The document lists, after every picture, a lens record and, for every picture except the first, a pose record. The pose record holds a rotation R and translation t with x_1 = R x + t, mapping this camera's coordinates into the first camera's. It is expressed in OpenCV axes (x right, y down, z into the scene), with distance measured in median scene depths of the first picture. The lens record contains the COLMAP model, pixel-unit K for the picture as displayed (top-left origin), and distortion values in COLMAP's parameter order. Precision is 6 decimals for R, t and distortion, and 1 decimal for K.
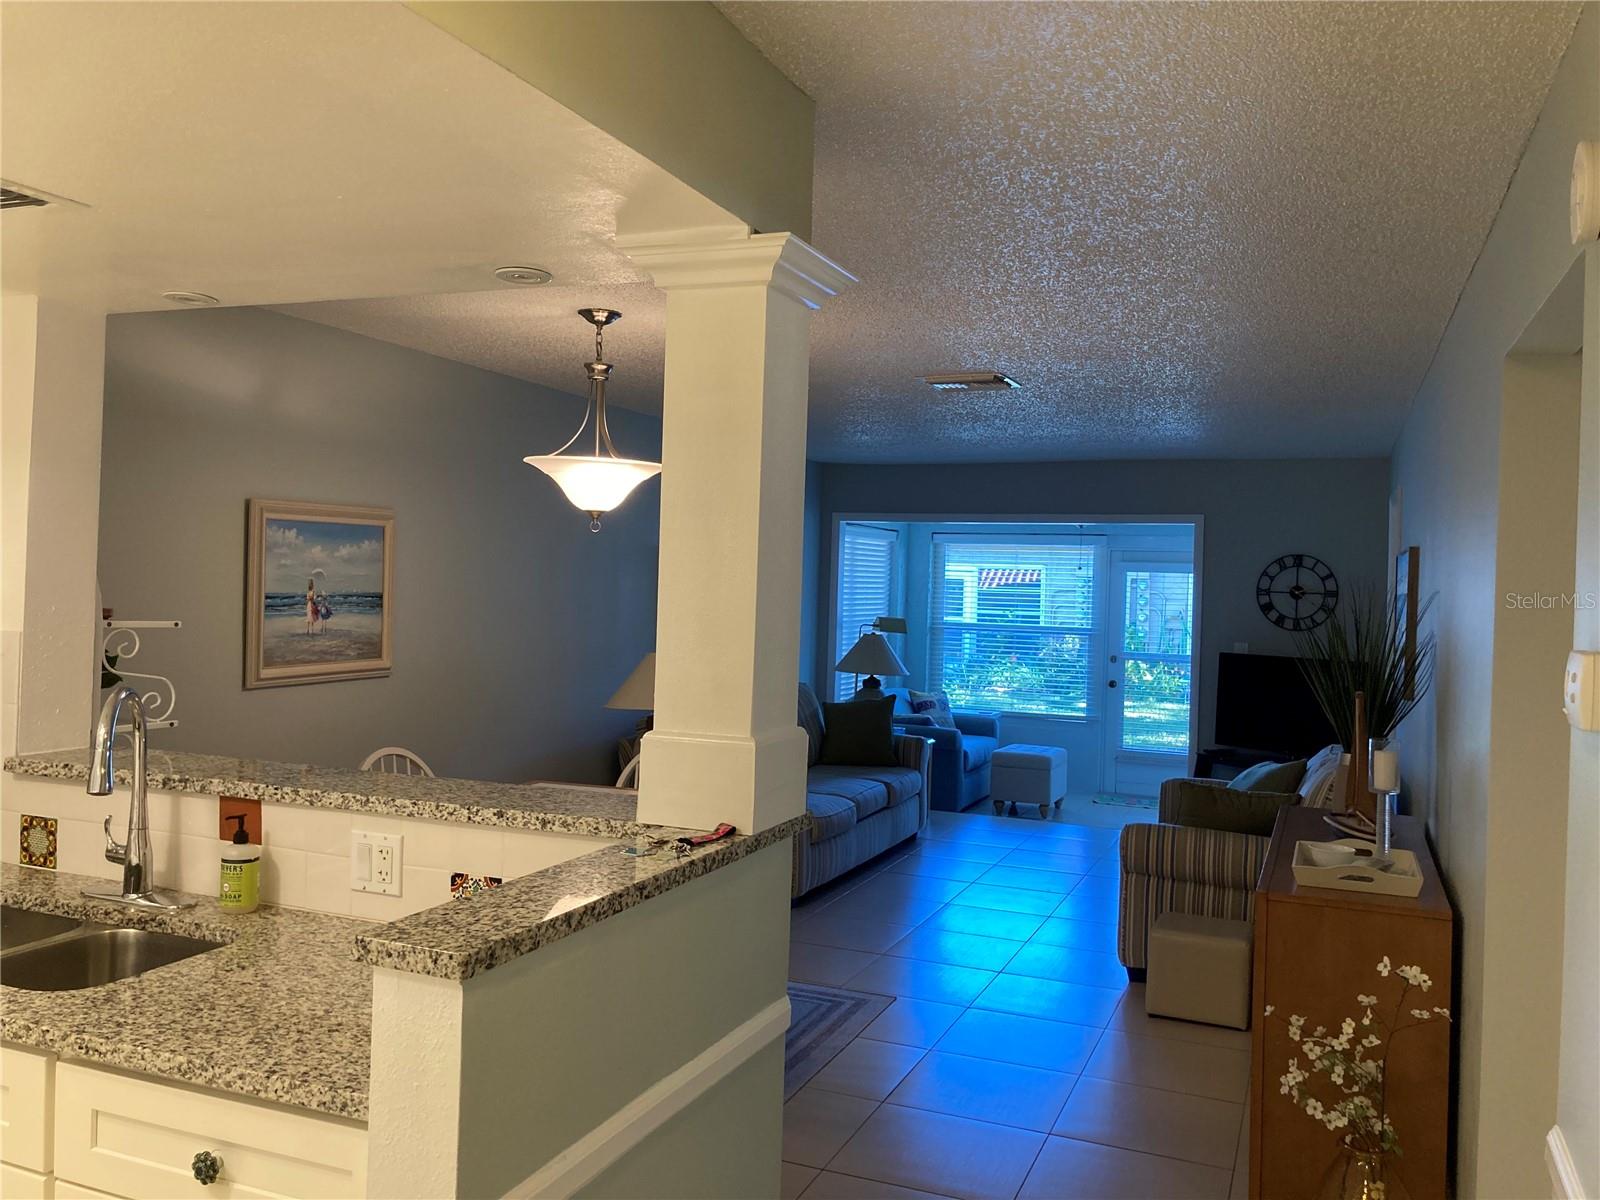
lens RADIAL K [[1314.8, 0, 792.5], [0, 1314.8, 585.1], [0, 0, 1]] dist [0.045864, -0.061205]
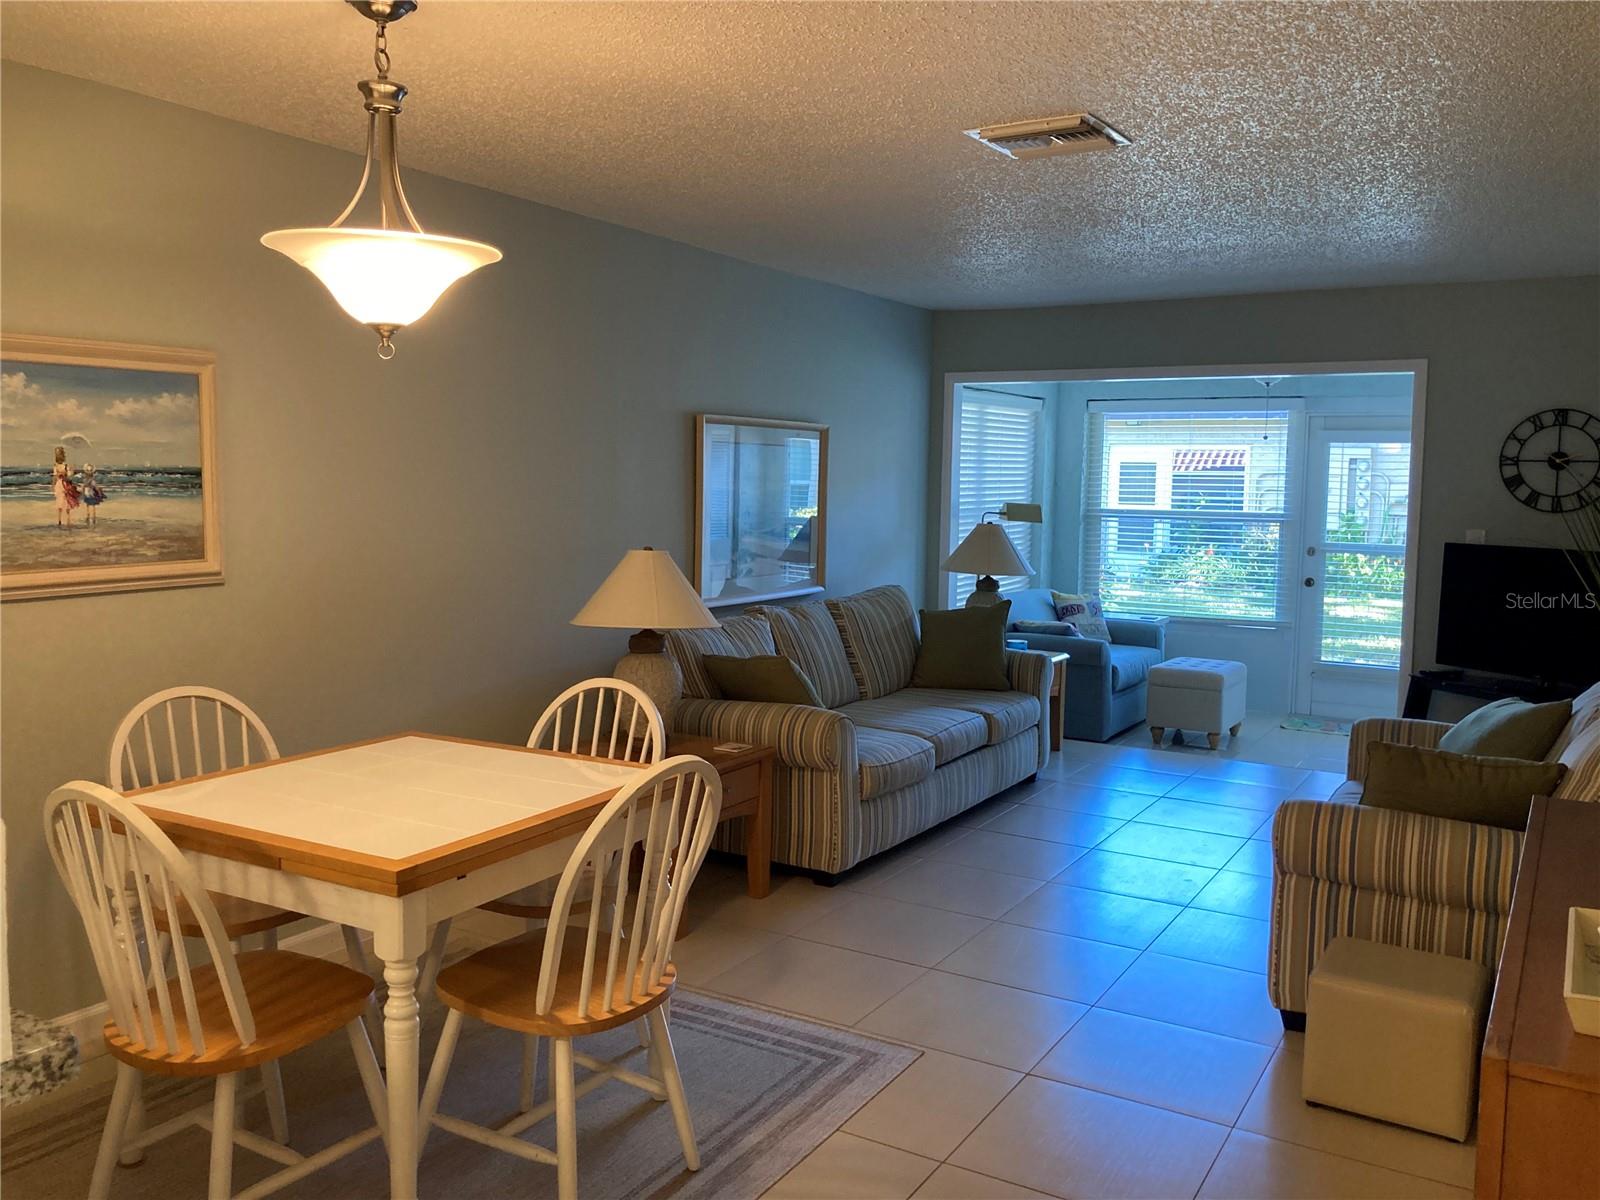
lens RADIAL K [[1314.8, 0, 817.8], [0, 1314.8, 577.4], [0, 0, 1]] dist [0.045864, -0.061205]
pose [[0.990583, -0.003433, -0.136871, 0.118414], [0.013655, 0.997179, 0.073814, 0.016679], [0.136231, -0.074988, 0.987835, 0.335570]]
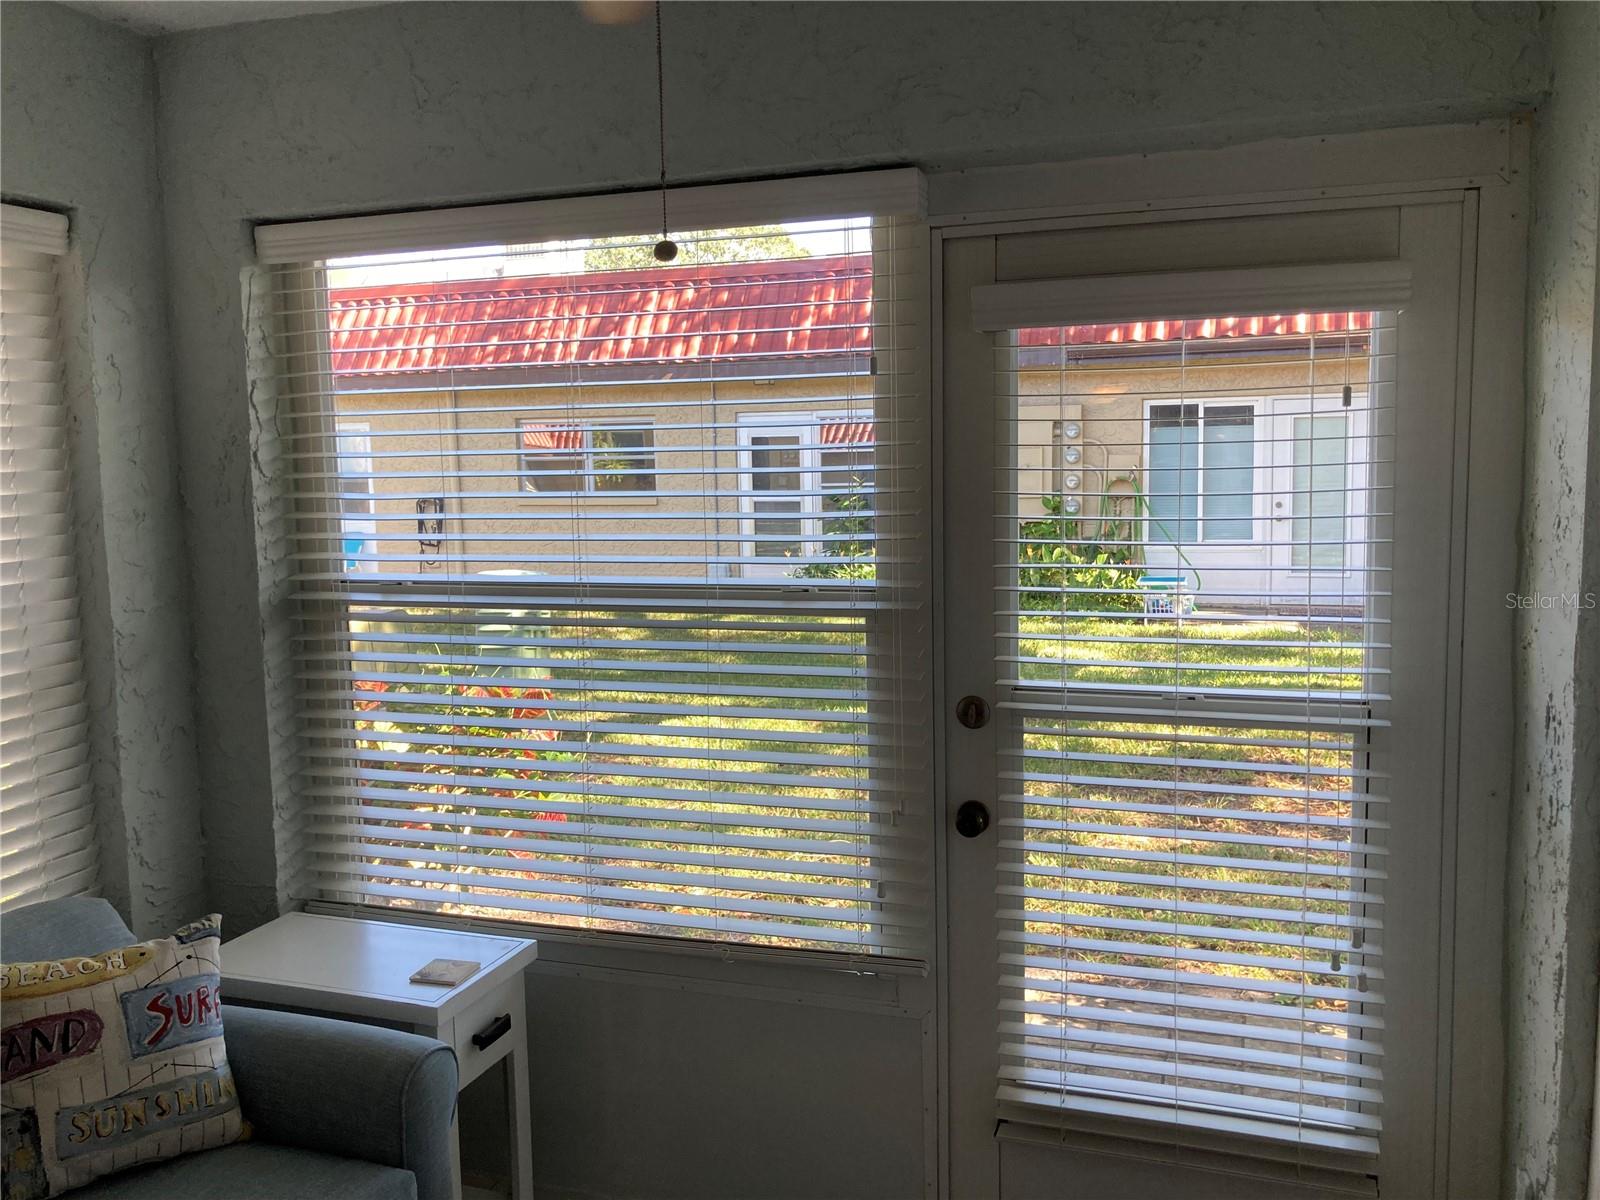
lens RADIAL K [[1314.8, 0, 788.8], [0, 1314.8, 605.1], [0, 0, 1]] dist [0.045864, -0.061205]
pose [[0.997216, -0.059142, 0.045414, 0.440591], [0.053731, 0.992220, 0.112306, 0.019728], [-0.051703, -0.109553, 0.992635, 1.685079]]
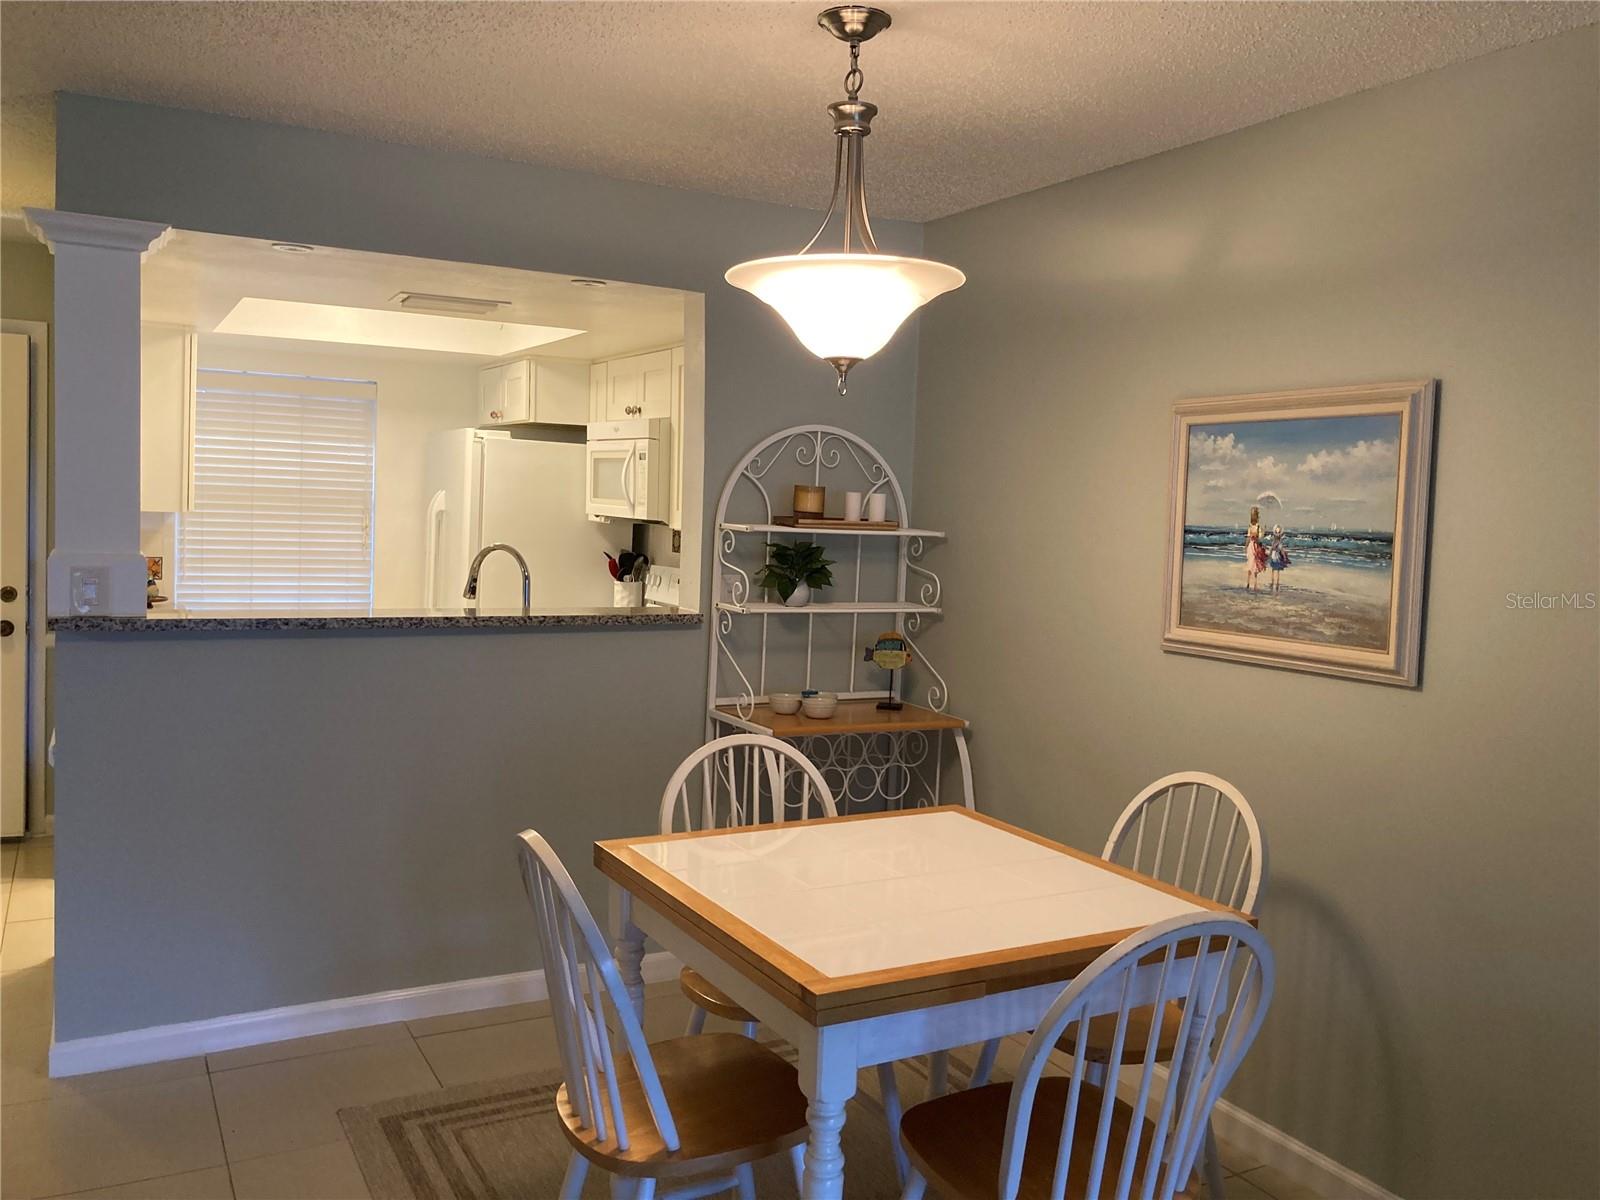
lens RADIAL K [[1314.8, 0, 813.8], [0, 1314.8, 587.0], [0, 0, 1]] dist [0.045864, -0.061205]
pose [[-0.625280, -0.004117, -0.780390, 0.275080], [-0.058528, 0.997417, 0.041632, 0.019530], [0.778203, 0.071706, -0.623906, 1.164683]]
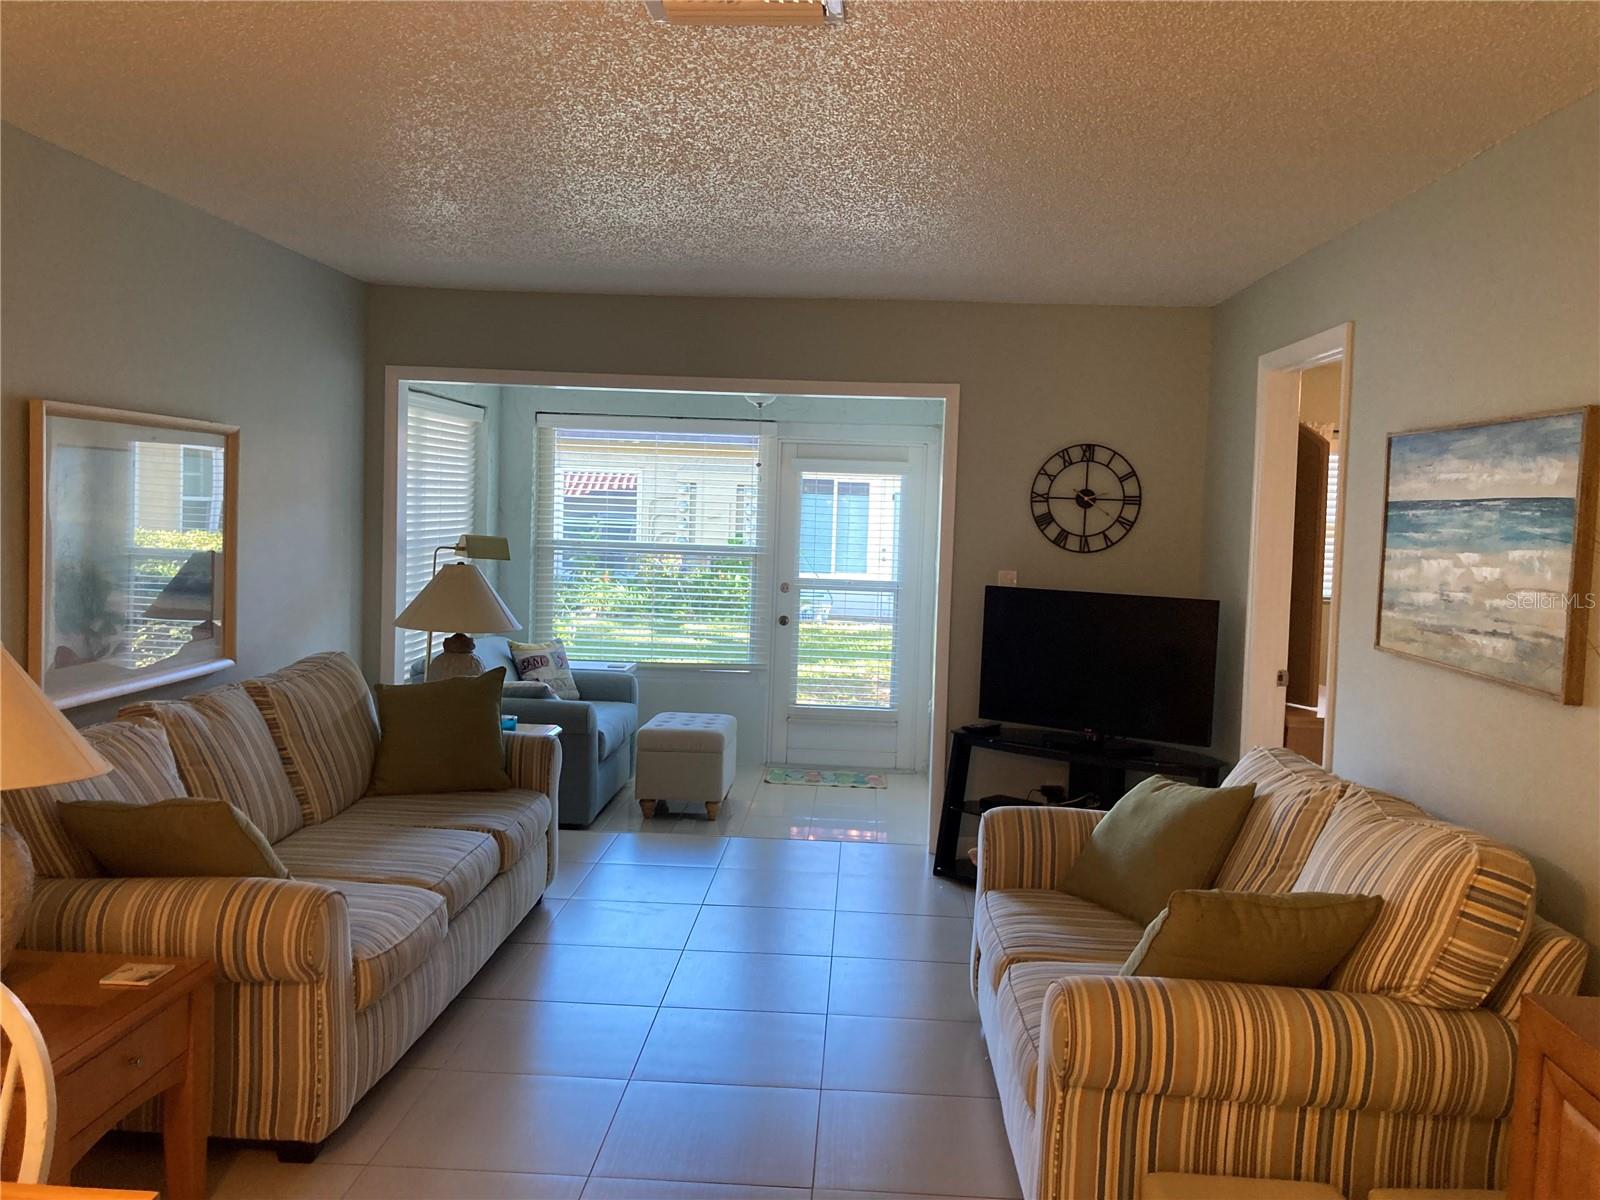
lens RADIAL K [[1314.8, 0, 823.9], [0, 1314.8, 590.8], [0, 0, 1]] dist [0.045864, -0.061205]
pose [[0.938218, -0.020807, 0.345419, 0.013322], [-0.004488, 0.997375, 0.072270, 0.007350], [-0.346016, -0.069356, 0.935662, 0.635443]]
